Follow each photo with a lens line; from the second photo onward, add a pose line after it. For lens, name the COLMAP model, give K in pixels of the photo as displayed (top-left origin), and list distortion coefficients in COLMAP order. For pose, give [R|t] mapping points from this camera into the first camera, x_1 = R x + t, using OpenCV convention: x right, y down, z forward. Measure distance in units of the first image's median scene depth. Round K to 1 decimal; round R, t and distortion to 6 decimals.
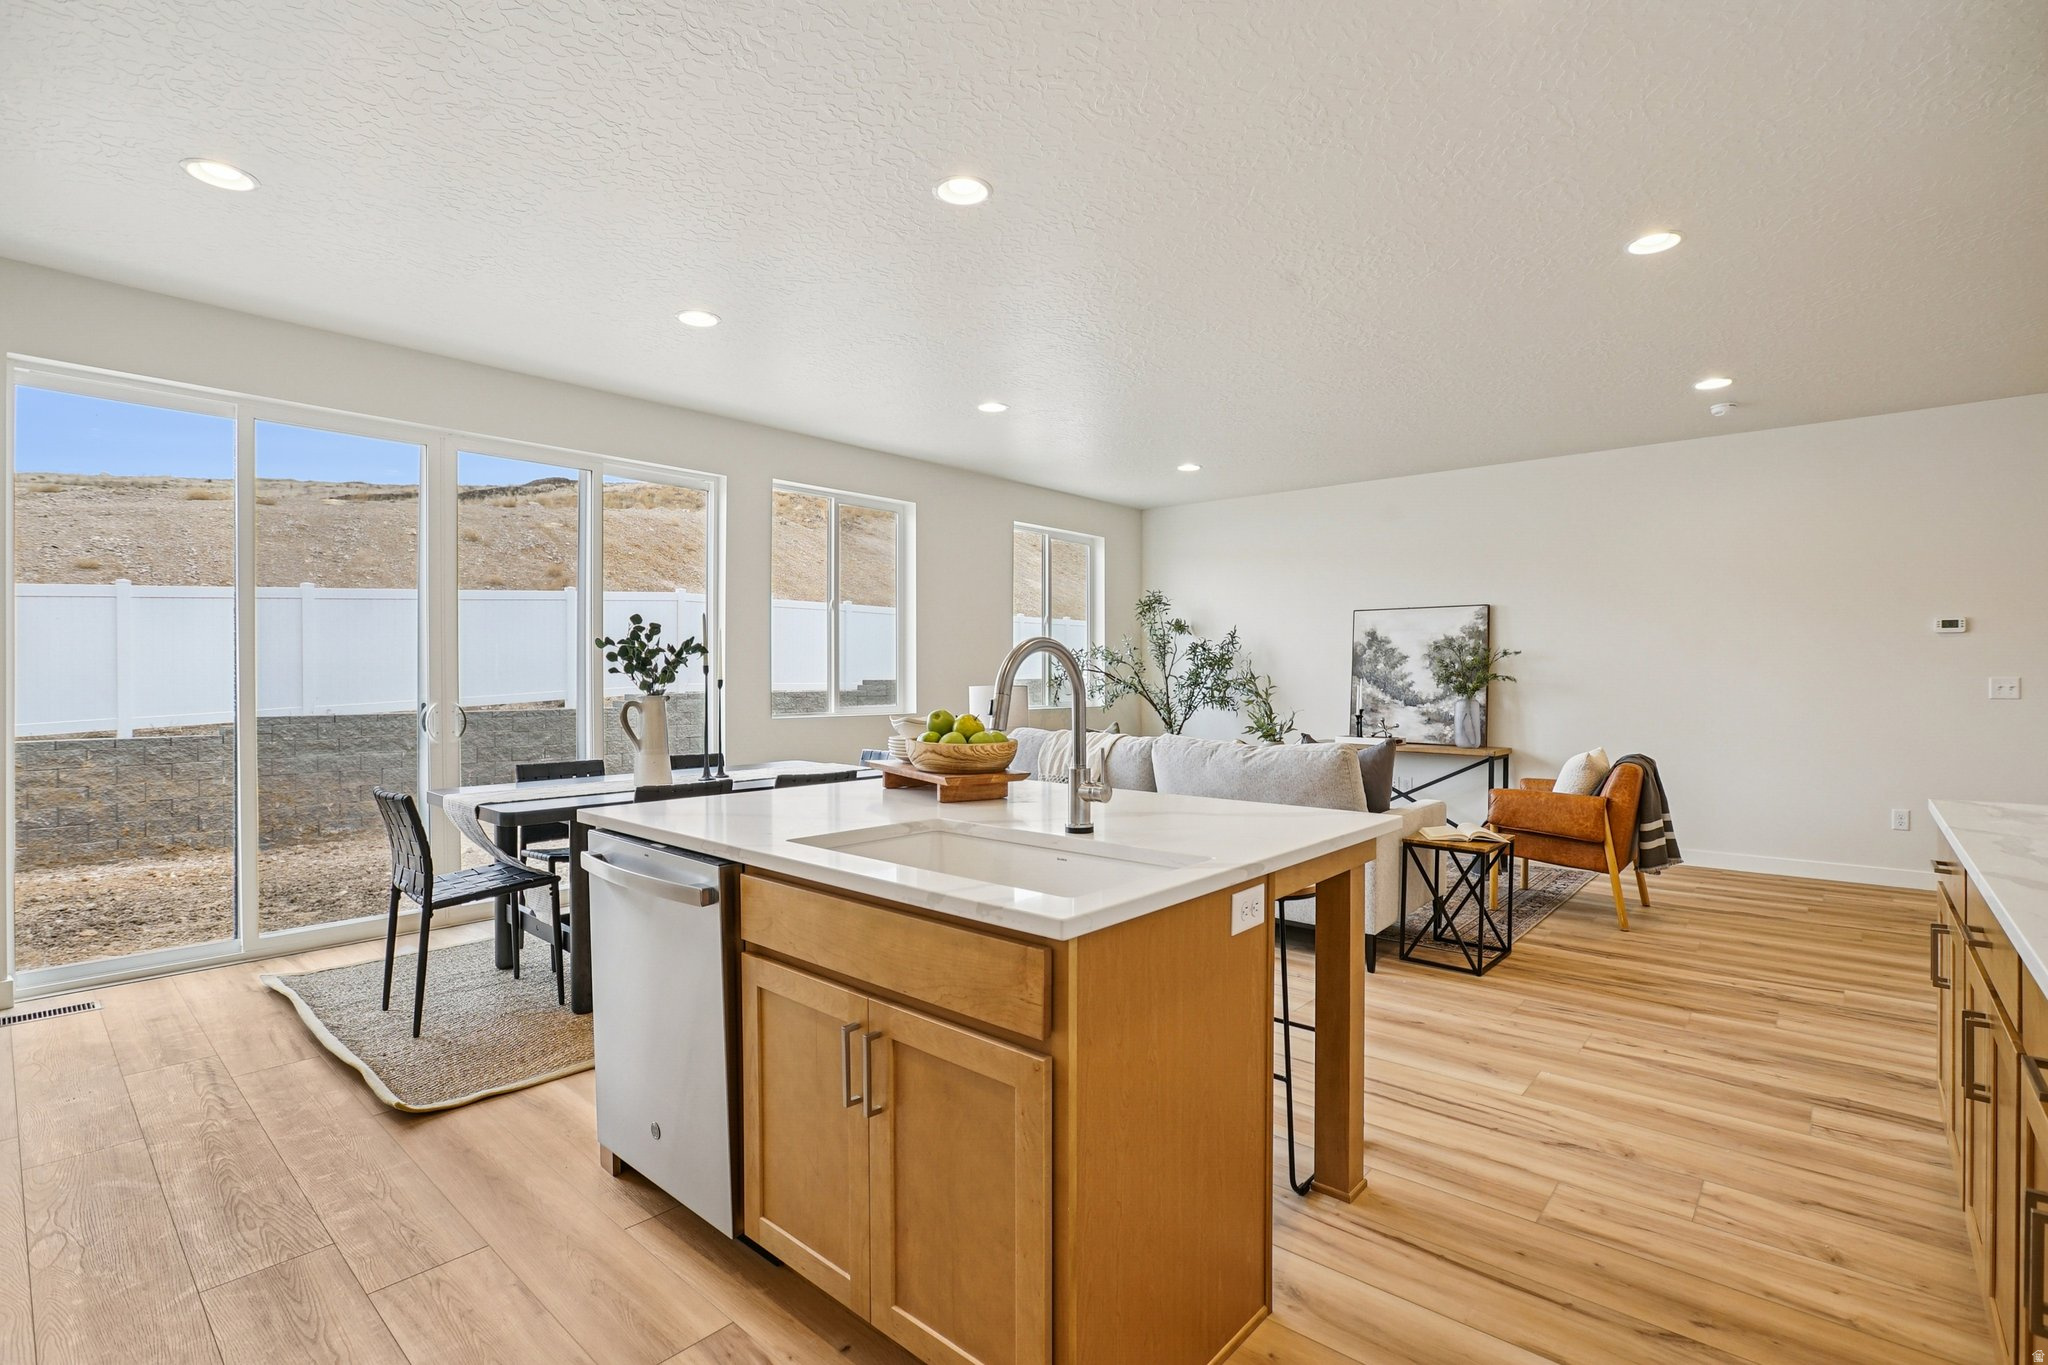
lens RADIAL K [[945.2, 0, 1034.8], [0, 945.2, 677.9], [0, 0, 1]] dist [-0.045473, 0.010680]
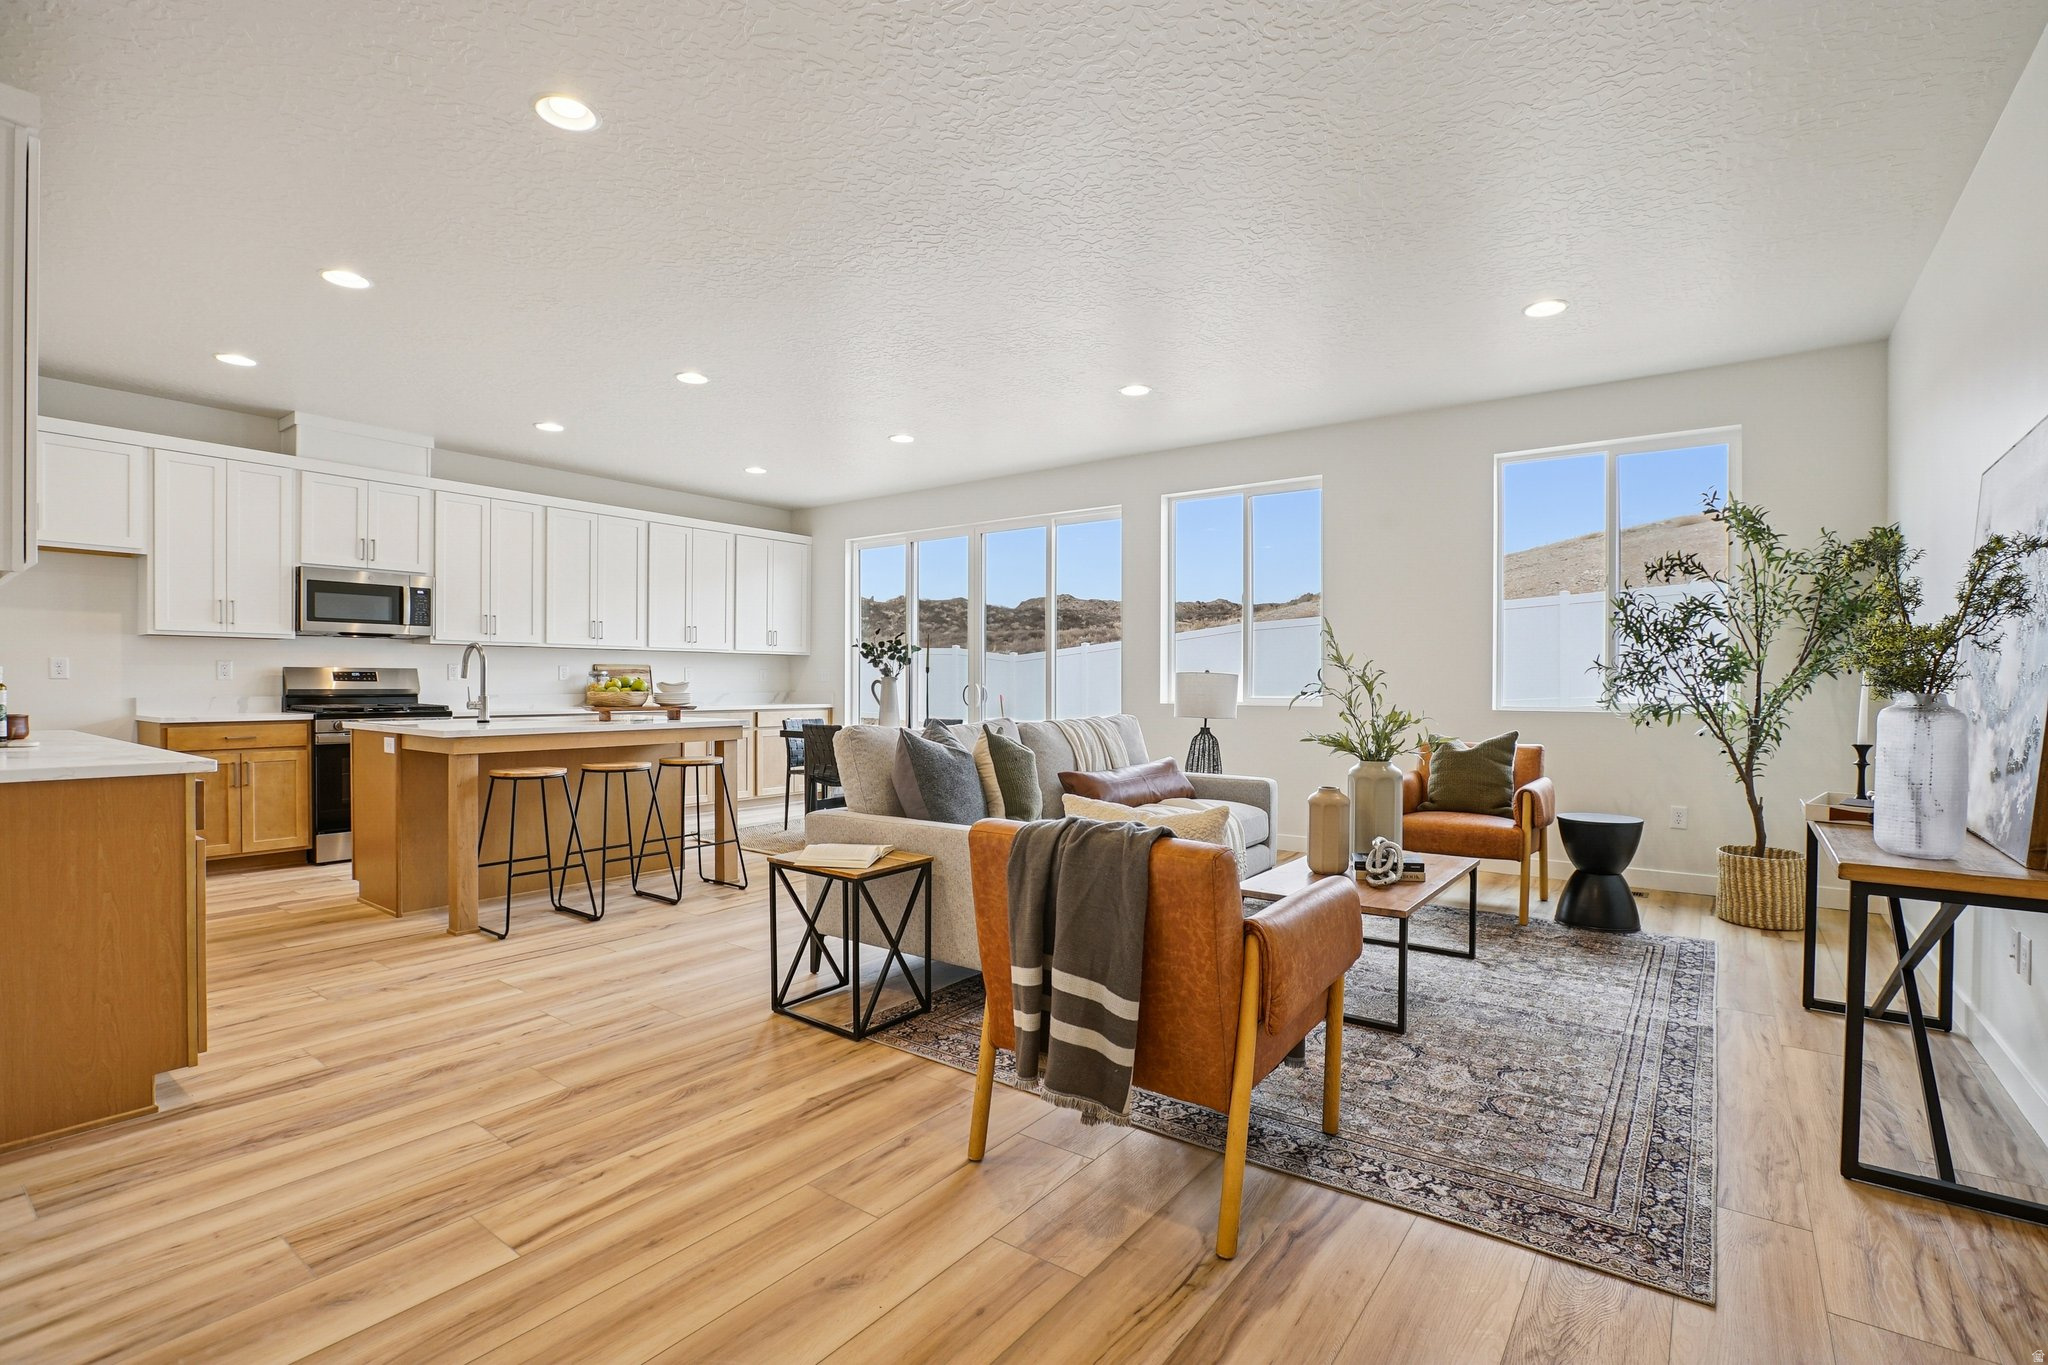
lens RADIAL K [[945.2, 0, 1059.2], [0, 945.2, 682.0], [0, 0, 1]] dist [-0.045473, 0.010680]
pose [[0.094609, 0.000395, -0.995514, 1.232487], [-0.004386, 0.999990, -0.000020, 0.025158], [0.995505, 0.004368, 0.094610, 1.087395]]
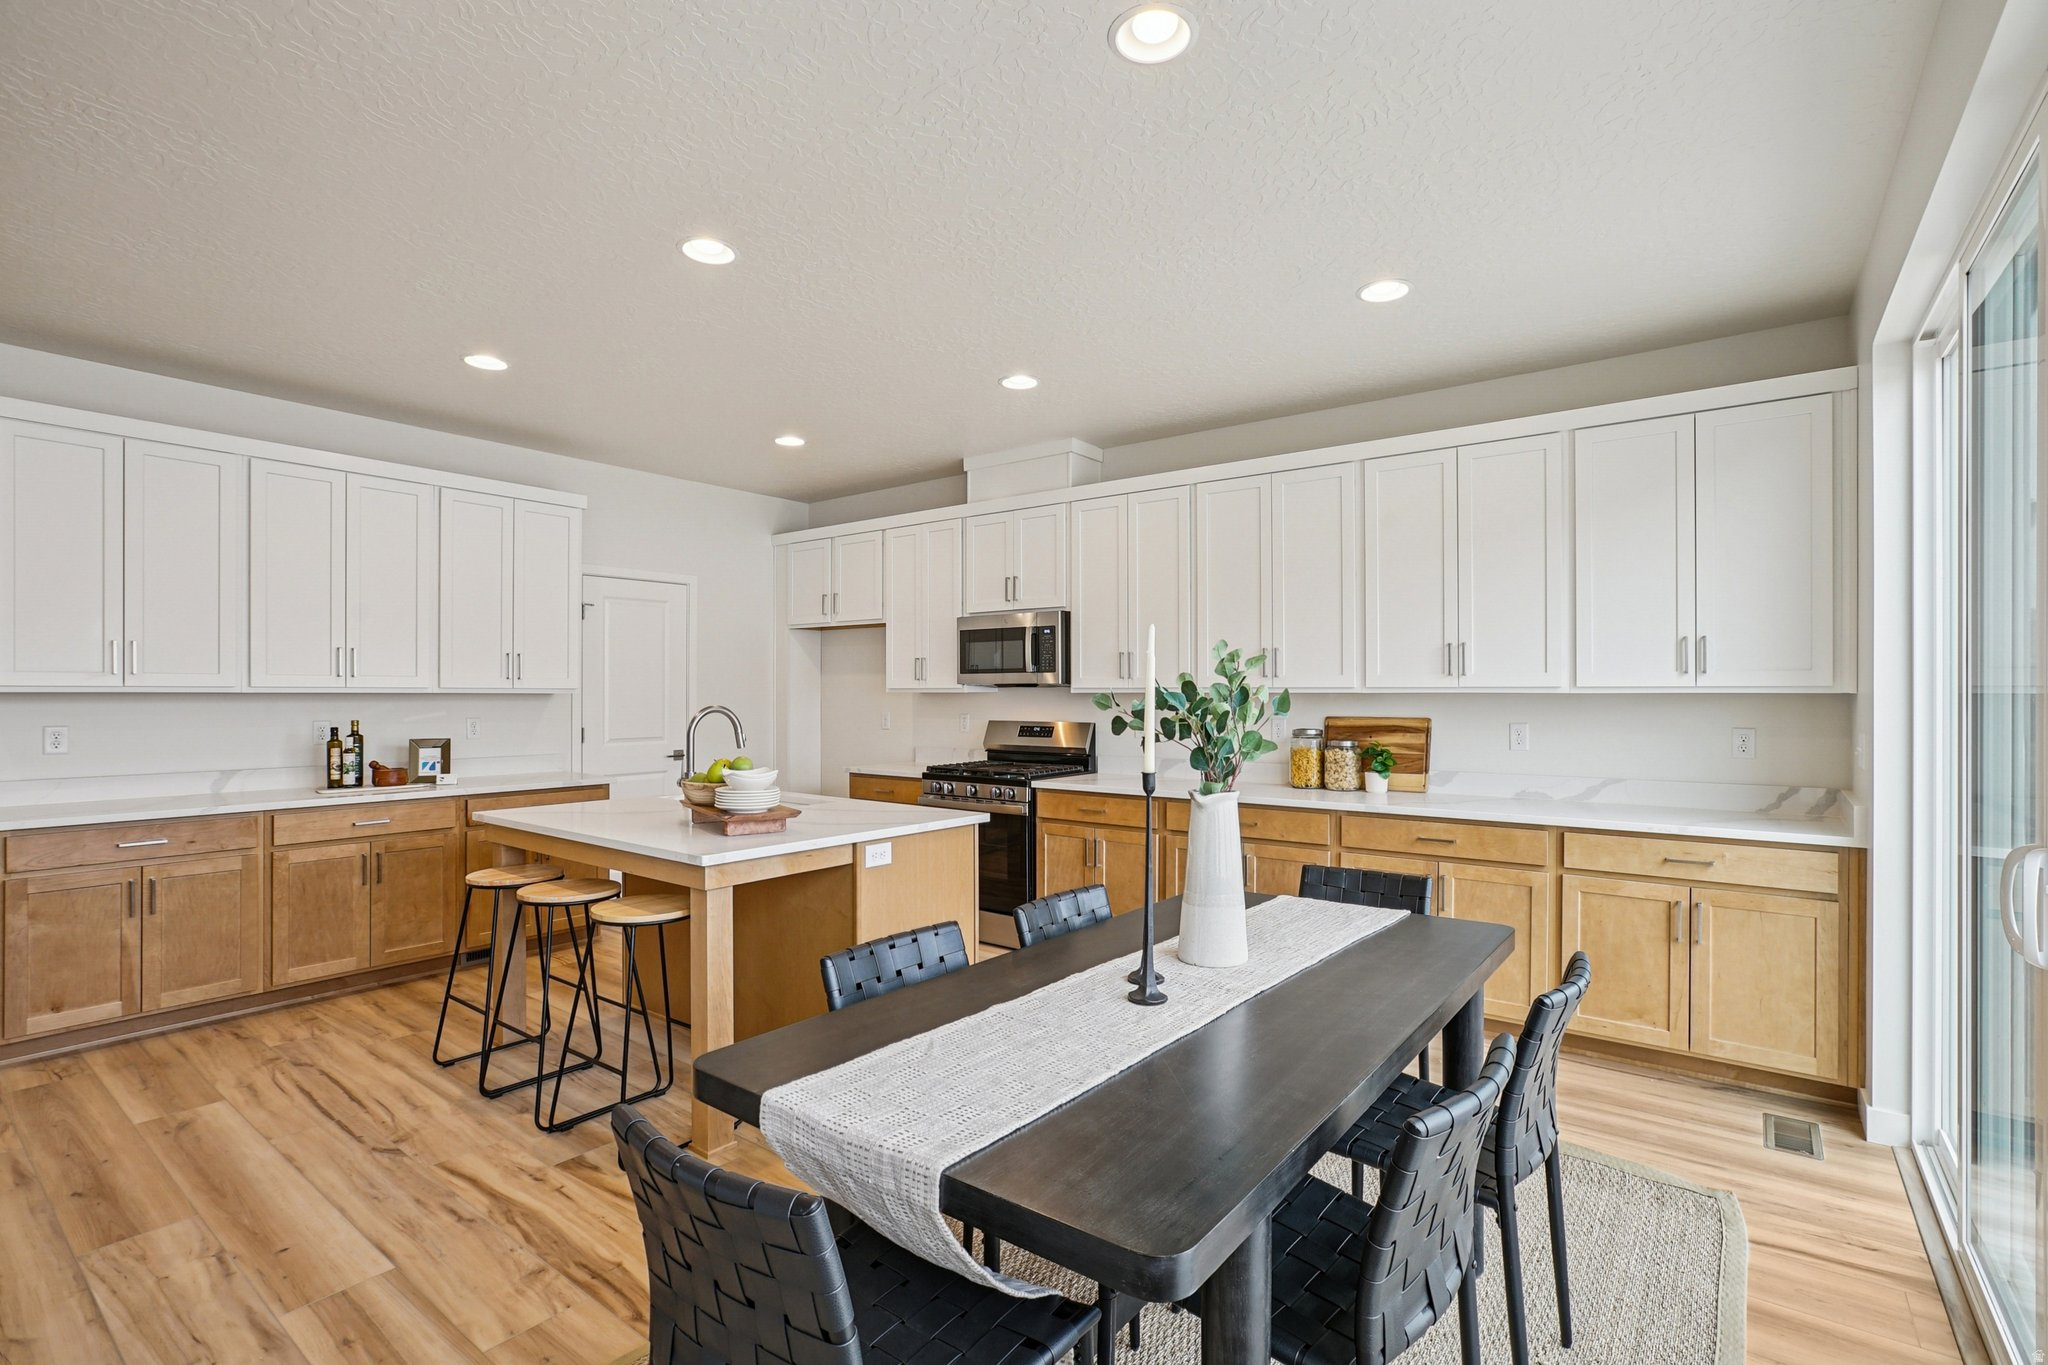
lens RADIAL K [[945.2, 0, 1037.5], [0, 945.2, 688.0], [0, 0, 1]] dist [-0.045473, 0.010680]
pose [[-0.997824, -0.001938, -0.065905, -0.261635], [-0.001694, 0.999991, -0.003765, -0.035609], [0.065912, -0.003645, -0.997819, 1.453975]]
